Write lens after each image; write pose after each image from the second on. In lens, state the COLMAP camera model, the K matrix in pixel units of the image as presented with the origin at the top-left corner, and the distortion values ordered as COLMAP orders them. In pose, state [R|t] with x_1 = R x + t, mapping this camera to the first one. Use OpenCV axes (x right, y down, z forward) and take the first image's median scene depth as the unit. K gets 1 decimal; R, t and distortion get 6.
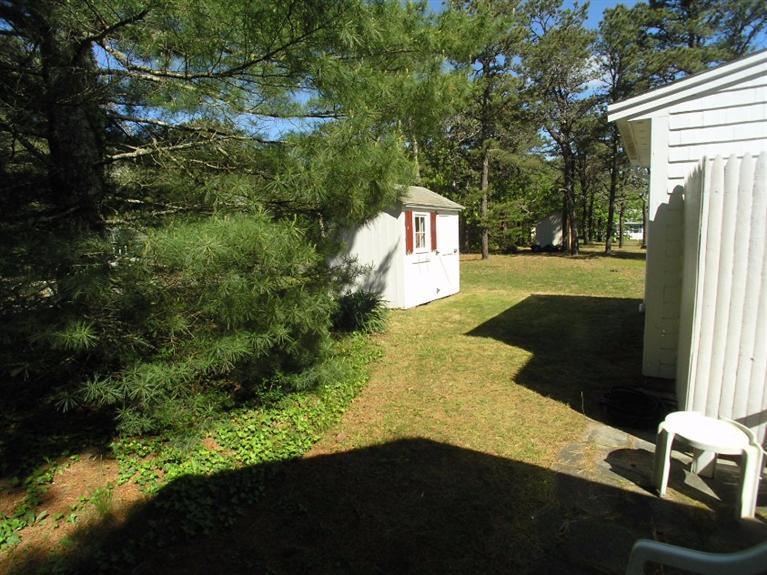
lens RADIAL K [[432.5, 0, 383.5], [0, 432.5, 287.5], [0, 0, 1]] dist [-0.098517, 0.035896]
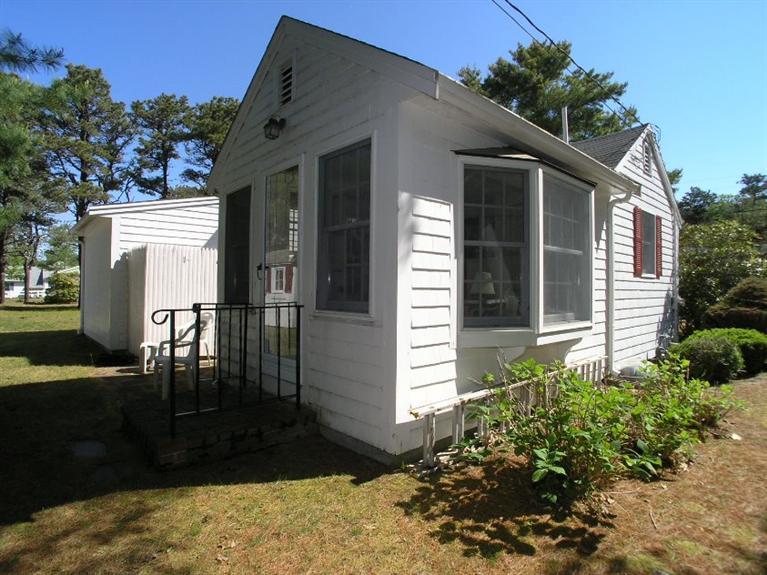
lens RADIAL K [[432.5, 0, 383.5], [0, 432.5, 287.5], [0, 0, 1]] dist [-0.098517, 0.035896]
pose [[0.262793, 0.043994, 0.963849, -0.925129], [0.102560, 0.992027, -0.073243, 0.205936], [-0.959386, 0.118100, 0.256186, -0.728868]]
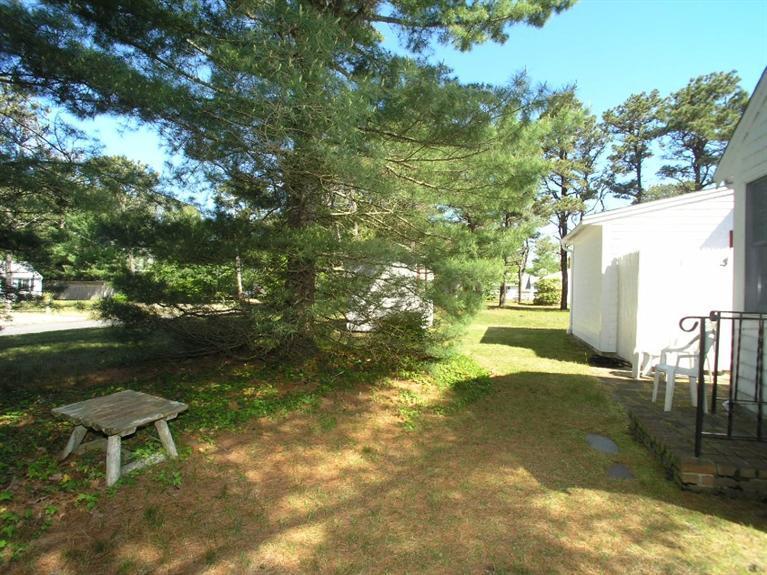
lens RADIAL K [[432.5, 0, 383.5], [0, 432.5, 287.5], [0, 0, 1]] dist [-0.098517, 0.035896]
pose [[0.956798, 0.057735, 0.284964, -0.994519], [-0.021162, 0.991315, -0.129794, 0.201890], [-0.289983, 0.118156, 0.949710, -0.659464]]
